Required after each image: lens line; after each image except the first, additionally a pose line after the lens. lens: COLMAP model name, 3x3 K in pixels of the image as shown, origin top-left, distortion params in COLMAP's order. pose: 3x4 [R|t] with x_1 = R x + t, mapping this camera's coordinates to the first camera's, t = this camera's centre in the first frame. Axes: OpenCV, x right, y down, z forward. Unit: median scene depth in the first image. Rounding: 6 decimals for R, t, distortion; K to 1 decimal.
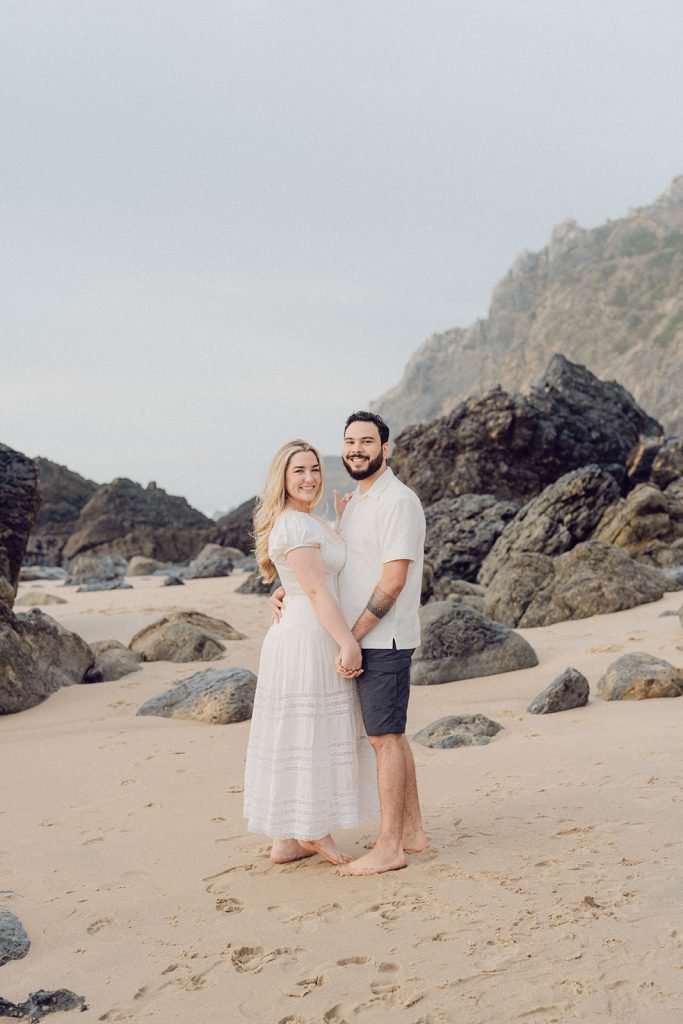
lens RADIAL K [[1625.7, 0, 282.5], [0, 1625.7, 512.2], [0, 0, 1]] dist [-0.006229, 0.013483]
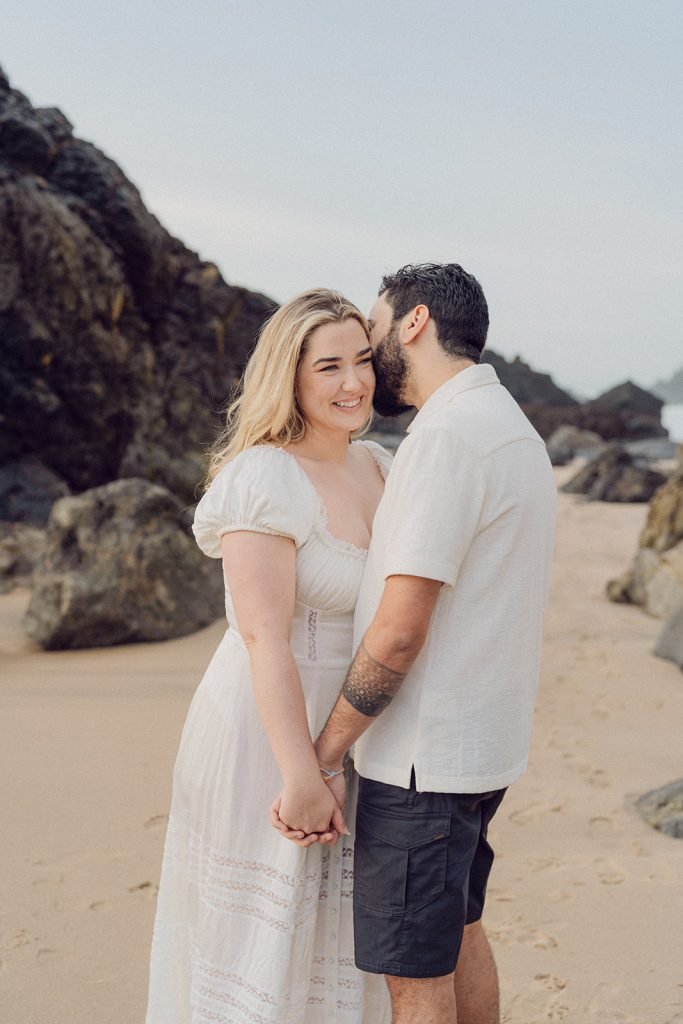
lens RADIAL K [[1625.7, 0, 282.5], [0, 1625.7, 512.2], [0, 0, 1]] dist [-0.006229, 0.013483]
pose [[0.969155, 0.100715, -0.224934, 0.009376], [-0.082172, 0.992514, 0.090355, -0.001932], [0.232350, -0.069085, 0.970176, 0.043180]]
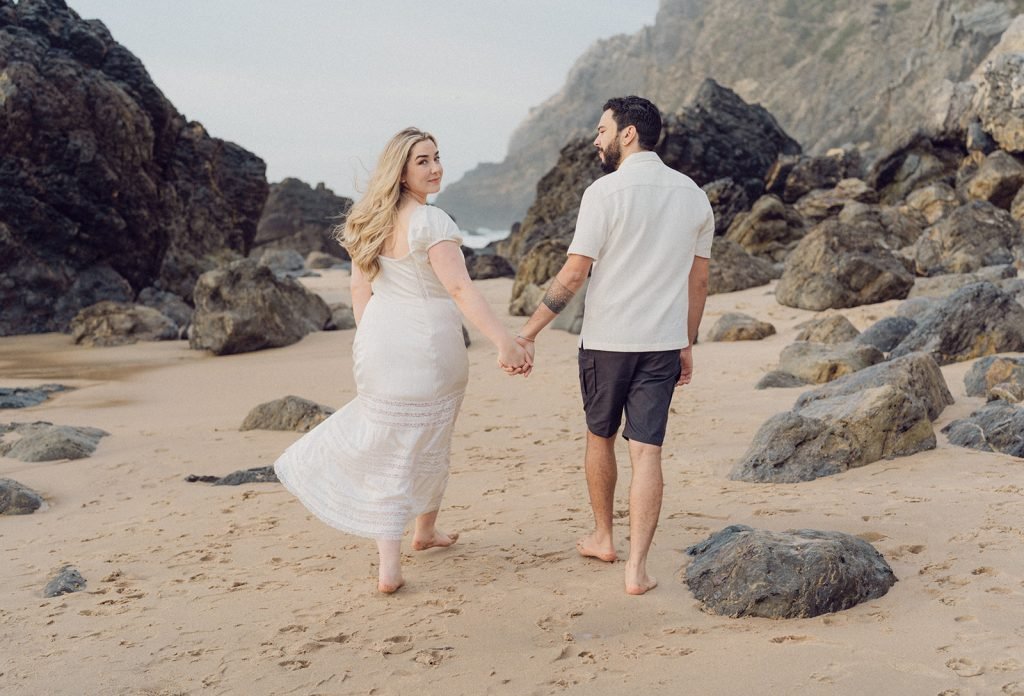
lens RADIAL K [[1684.1, 0, 492.3], [0, 1684.1, 346.1], [0, 0, 1]] dist [0.006176, 0.065089]
pose [[0.998932, 0.028653, 0.036252, -0.006306], [-0.031269, 0.996783, 0.073800, 0.002150], [-0.034020, -0.074855, 0.996614, -0.064187]]
